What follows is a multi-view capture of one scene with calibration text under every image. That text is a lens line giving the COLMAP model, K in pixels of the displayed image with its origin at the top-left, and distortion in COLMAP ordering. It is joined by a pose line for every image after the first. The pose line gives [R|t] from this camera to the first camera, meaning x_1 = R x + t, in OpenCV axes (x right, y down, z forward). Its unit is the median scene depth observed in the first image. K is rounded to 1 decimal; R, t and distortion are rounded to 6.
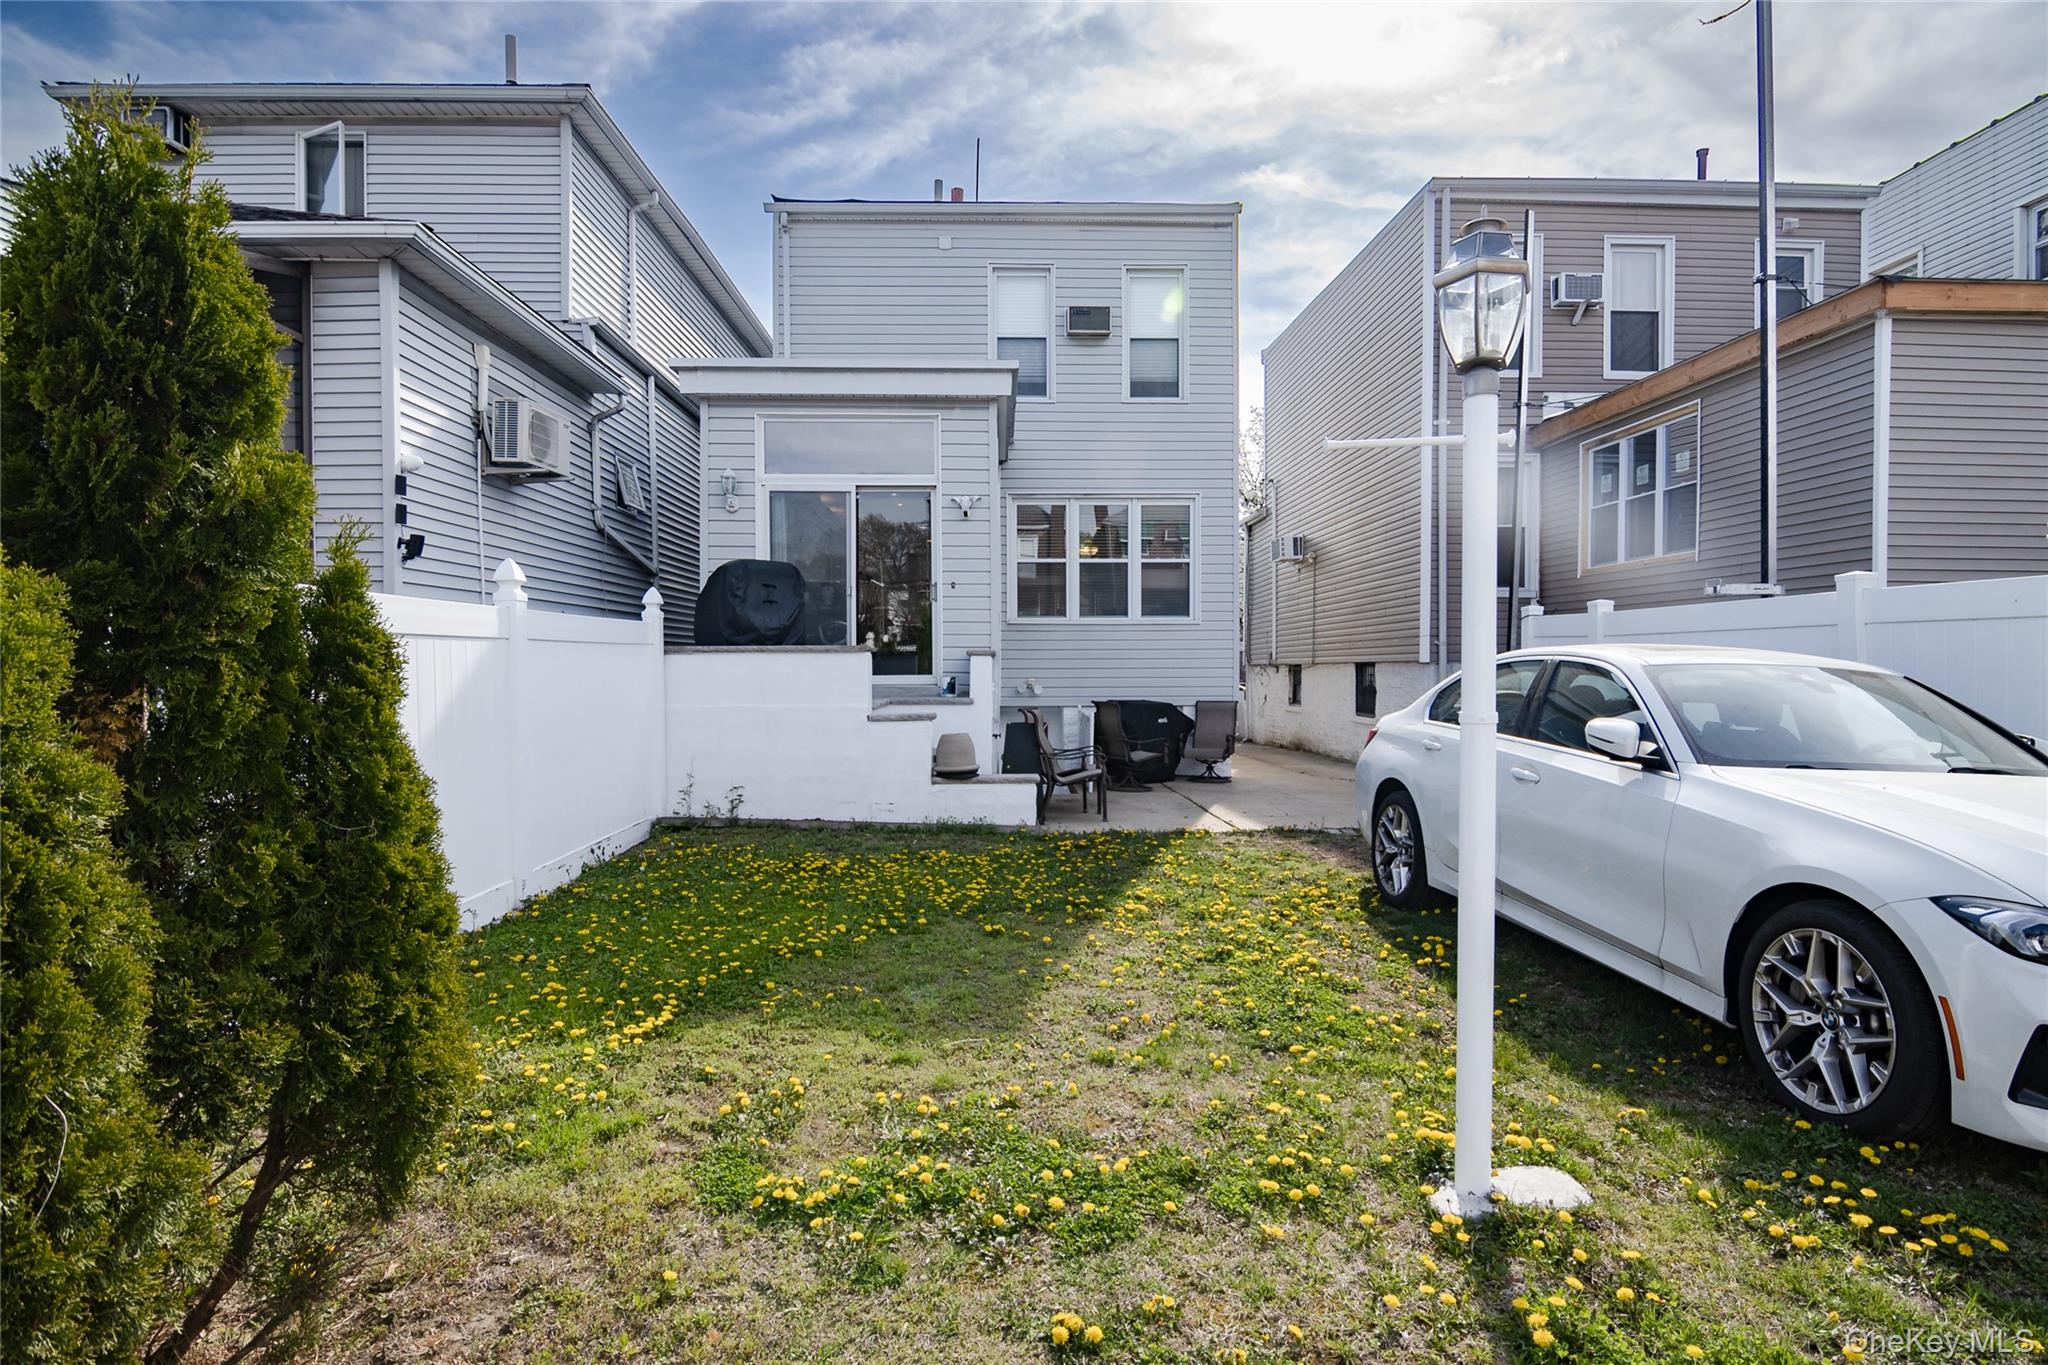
lens RADIAL K [[1056.8, 0, 1041.9], [0, 1056.8, 679.7], [0, 0, 1]] dist [-0.029607, -0.000762]
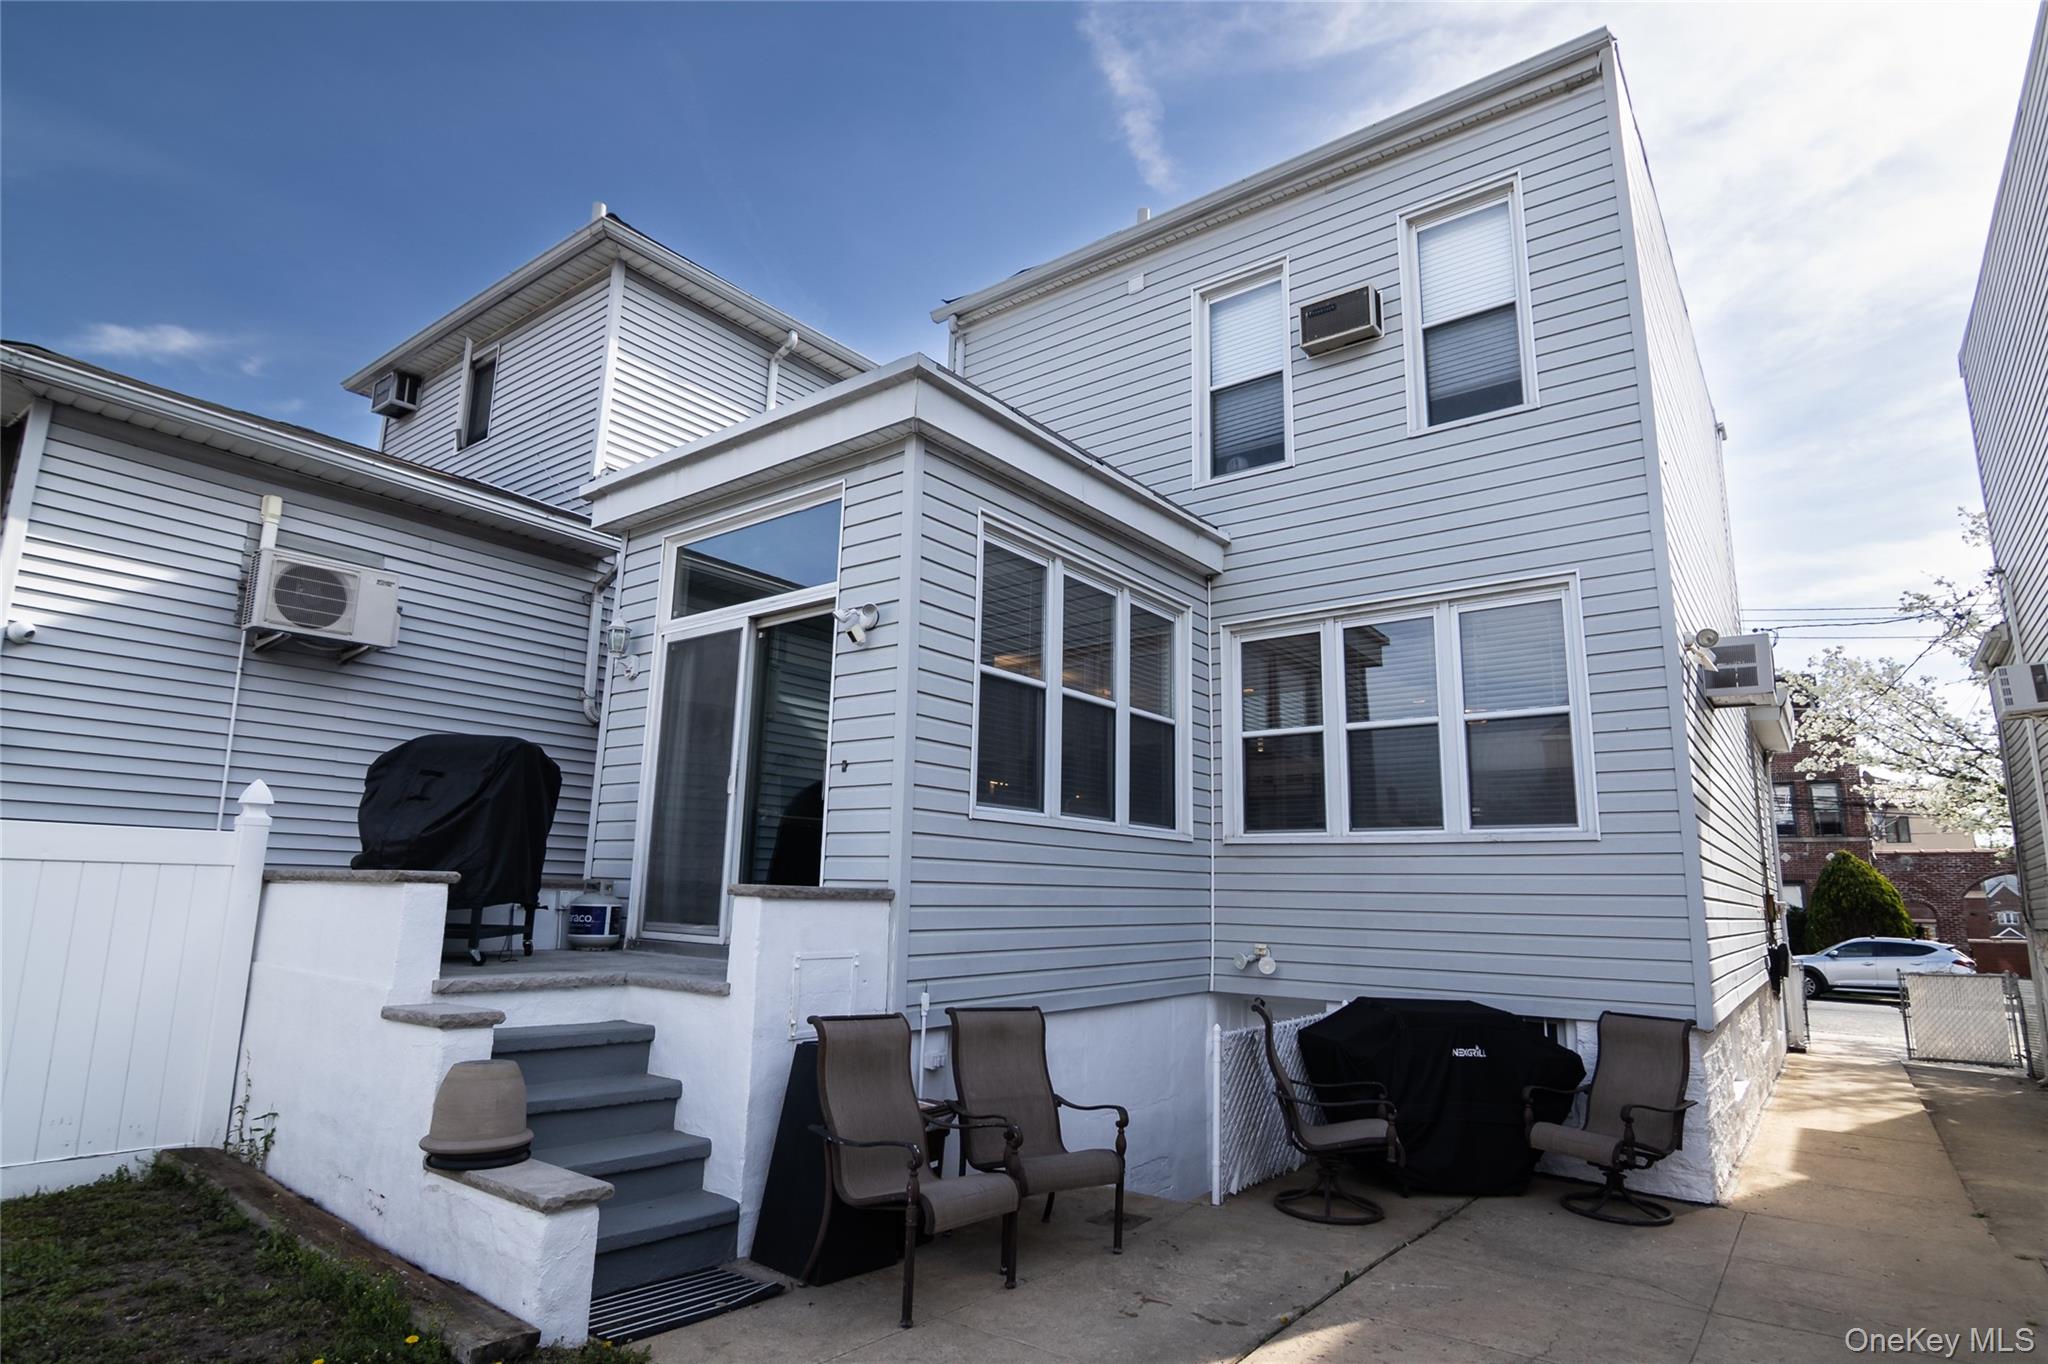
lens RADIAL K [[1056.8, 0, 1041.9], [0, 1056.8, 679.2], [0, 0, 1]] dist [-0.029607, -0.000762]
pose [[0.773019, -0.110296, -0.624721, 0.258355], [-0.033291, 0.976360, -0.213573, -0.015040], [0.633508, 0.185894, 0.751073, 0.486497]]
